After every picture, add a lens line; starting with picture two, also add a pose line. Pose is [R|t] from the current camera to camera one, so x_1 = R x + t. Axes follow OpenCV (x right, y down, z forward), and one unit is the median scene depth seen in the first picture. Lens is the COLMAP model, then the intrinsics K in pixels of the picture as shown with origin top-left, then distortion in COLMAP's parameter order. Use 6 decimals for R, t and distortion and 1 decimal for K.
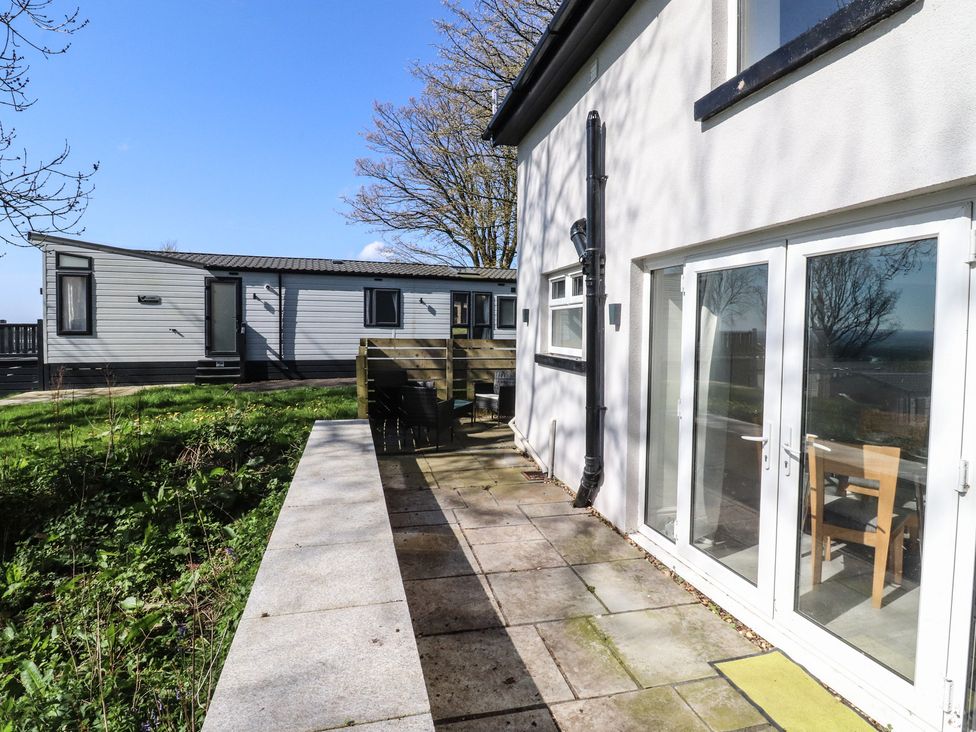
lens RADIAL K [[519.3, 0, 487.0], [0, 519.3, 360.9], [0, 0, 1]] dist [-0.013992, 0.001009]
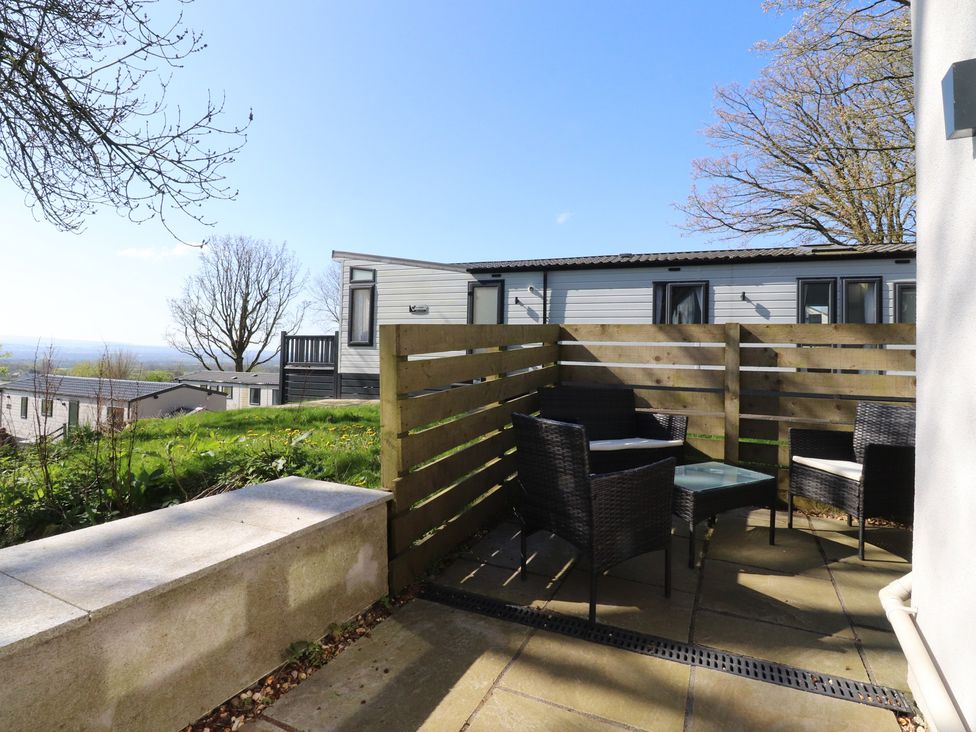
lens RADIAL K [[519.3, 0, 472.2], [0, 519.3, 348.9], [0, 0, 1]] dist [-0.013992, 0.001009]
pose [[0.773971, -0.002137, -0.633217, 0.022243], [-0.054810, 0.996015, -0.070355, 0.014348], [0.630844, 0.089160, 0.770770, 0.327767]]
